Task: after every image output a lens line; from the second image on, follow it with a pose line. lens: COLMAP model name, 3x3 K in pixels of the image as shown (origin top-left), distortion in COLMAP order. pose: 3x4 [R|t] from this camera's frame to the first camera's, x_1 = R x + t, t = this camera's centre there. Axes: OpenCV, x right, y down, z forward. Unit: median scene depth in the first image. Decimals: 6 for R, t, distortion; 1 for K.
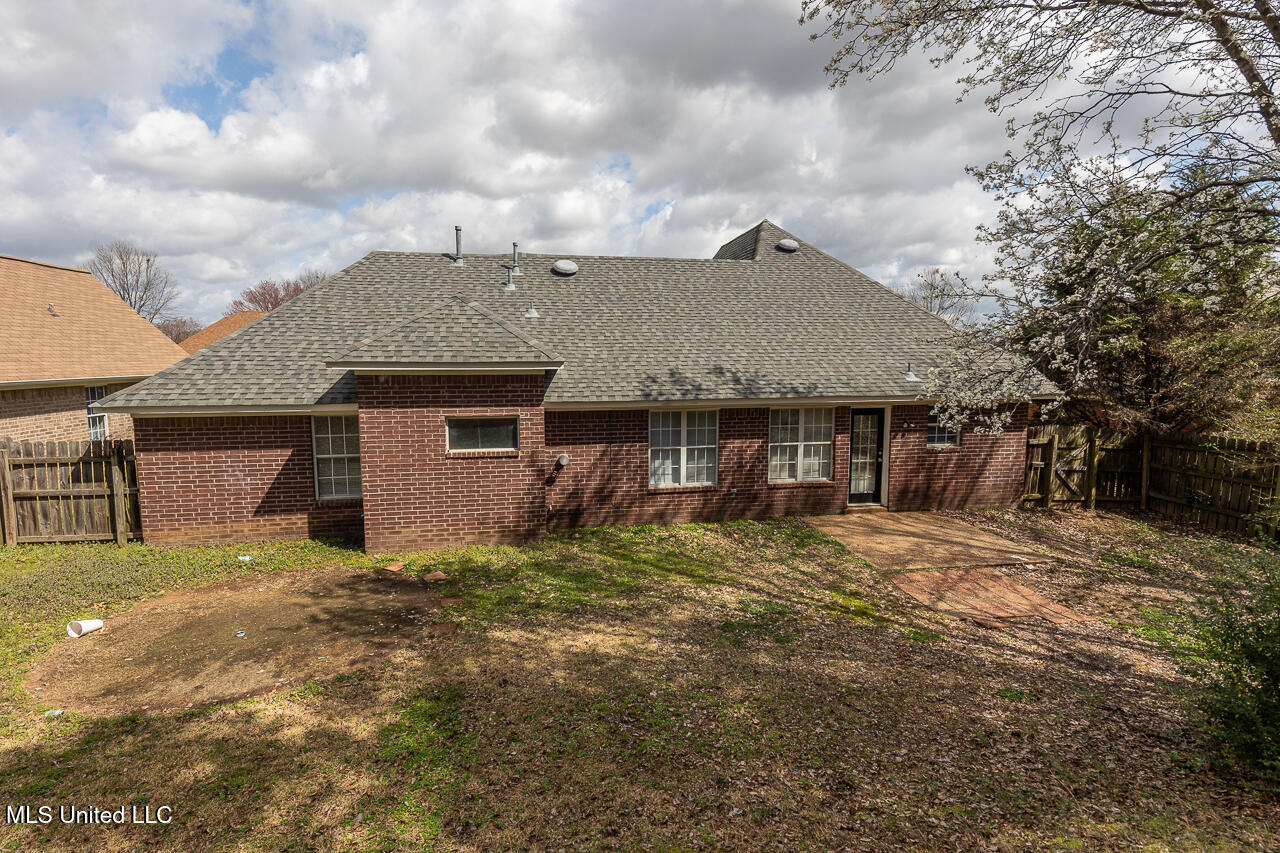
lens RADIAL K [[599.4, 0, 638.5], [0, 599.4, 427.4], [0, 0, 1]] dist [0.054902, -0.024010]
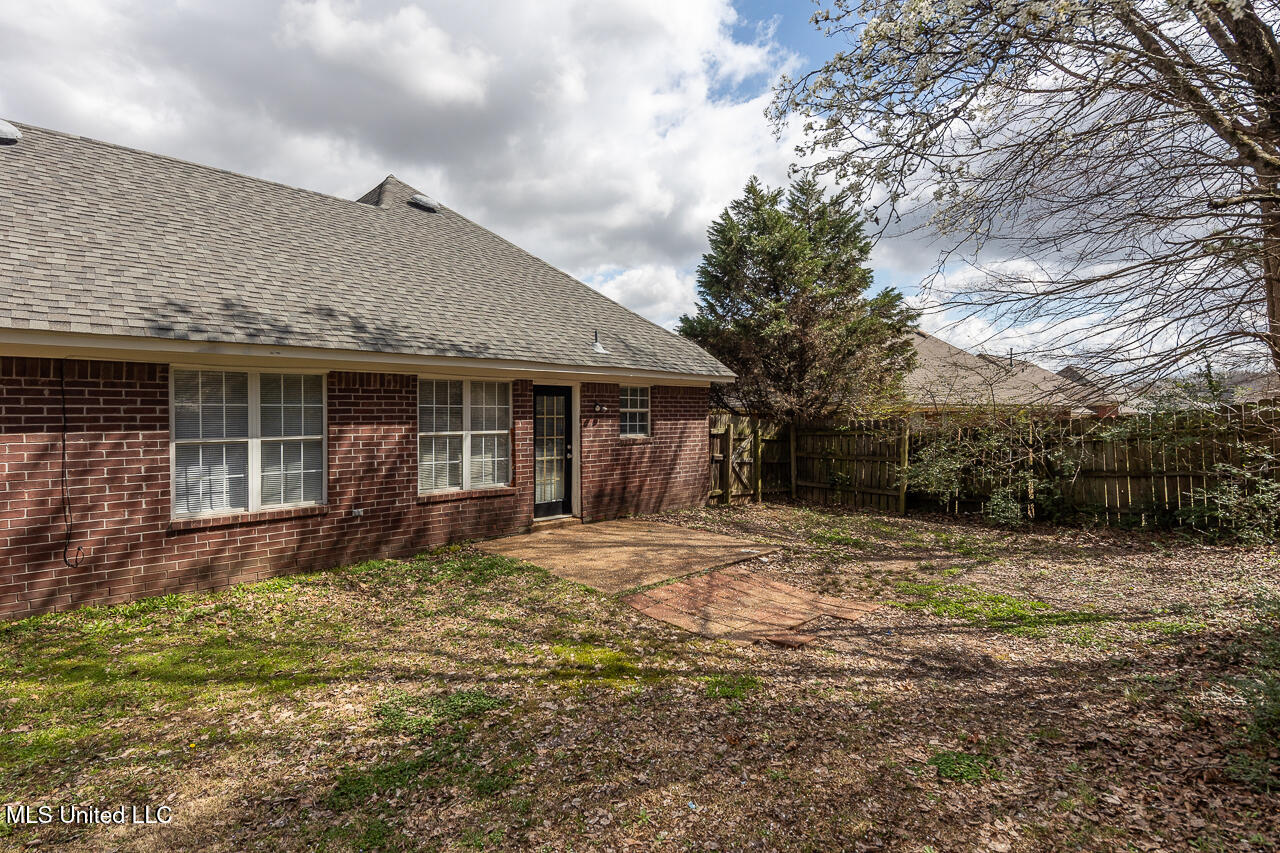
lens RADIAL K [[599.4, 0, 638.5], [0, 599.4, 427.4], [0, 0, 1]] dist [0.054902, -0.024010]
pose [[0.828151, -0.008137, 0.560445, 0.053401], [0.064401, 0.994654, -0.080722, 0.089875], [-0.556792, 0.102944, 0.824248, 0.348991]]
